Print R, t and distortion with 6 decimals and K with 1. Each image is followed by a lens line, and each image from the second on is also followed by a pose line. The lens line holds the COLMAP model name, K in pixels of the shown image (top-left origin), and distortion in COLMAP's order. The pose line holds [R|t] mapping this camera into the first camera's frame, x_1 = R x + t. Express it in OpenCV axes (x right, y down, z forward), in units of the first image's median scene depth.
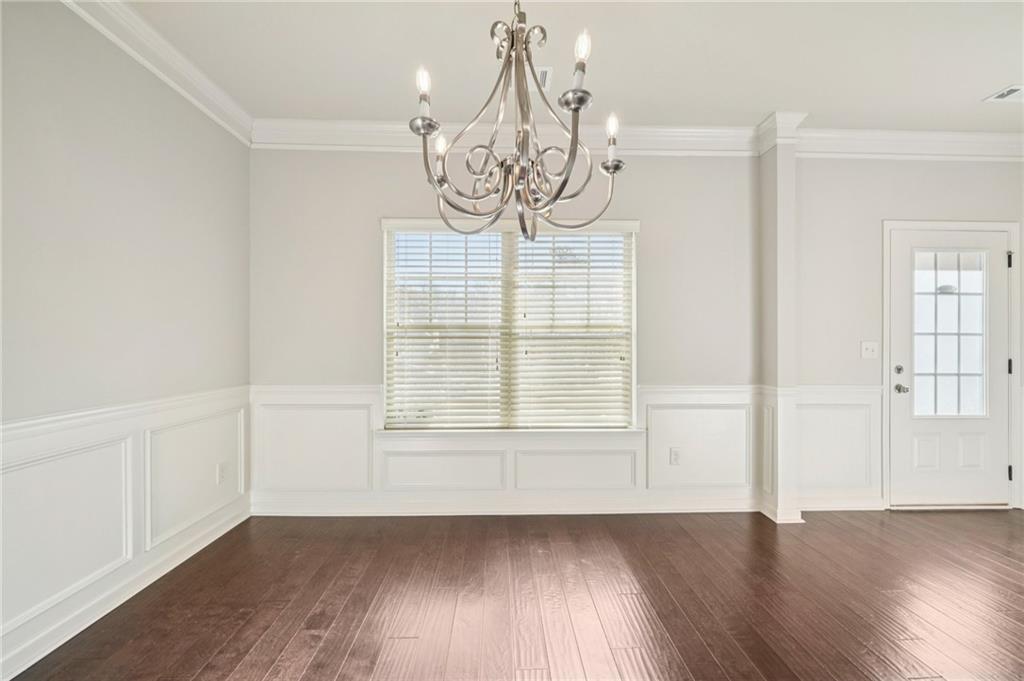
lens RADIAL K [[384.7, 0, 512.0], [0, 384.7, 340.5], [0, 0, 1]] dist [0.000102, 0.000013]
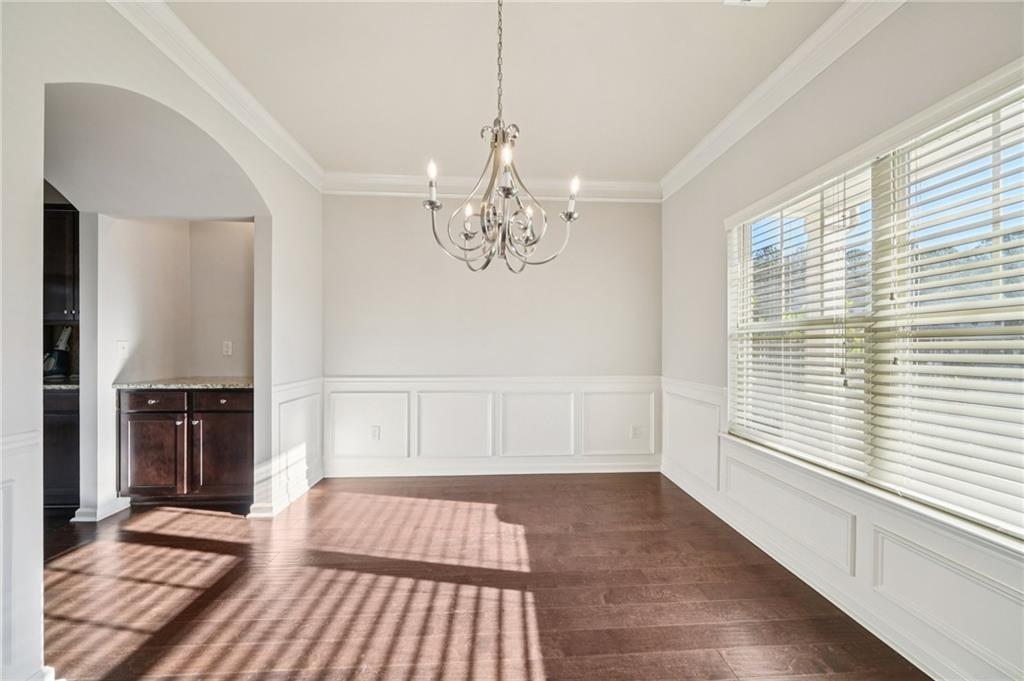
lens RADIAL K [[362.5, 0, 512.0], [0, 362.5, 340.5], [0, 0, 1]] dist [-0.000218, -0.000026]
pose [[0.021497, -0.015018, -0.999656, 0.565516], [0.003301, 0.999883, -0.014950, 0.007317], [0.999763, -0.002978, 0.021544, 0.424701]]
